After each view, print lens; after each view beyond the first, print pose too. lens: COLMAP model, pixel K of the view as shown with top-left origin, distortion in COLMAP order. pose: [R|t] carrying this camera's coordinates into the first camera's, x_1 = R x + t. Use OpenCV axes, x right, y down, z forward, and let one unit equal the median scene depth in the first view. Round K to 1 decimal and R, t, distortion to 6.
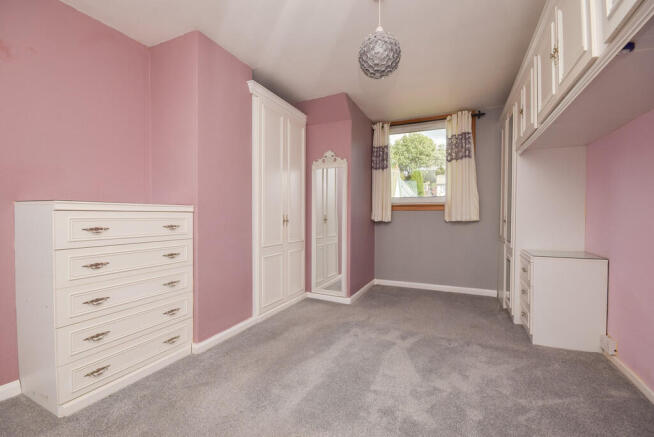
lens RADIAL K [[290.6, 0, 325.0], [0, 290.6, 215.4], [0, 0, 1]] dist [-0.003483, -0.002742]
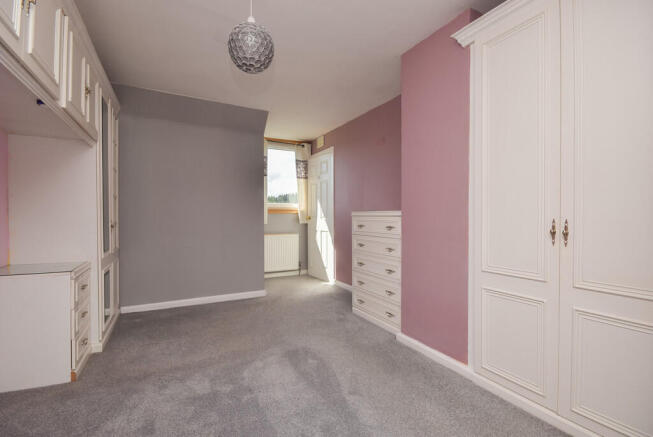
lens RADIAL K [[290.1, 0, 325.4], [0, 290.1, 218.8], [0, 0, 1]] dist [-0.003483, -0.002742]
pose [[-0.606449, -0.005356, -0.795105, 0.641291], [-0.008101, 0.999967, -0.000557, 0.002085], [0.795081, 0.006104, -0.606472, 1.456031]]
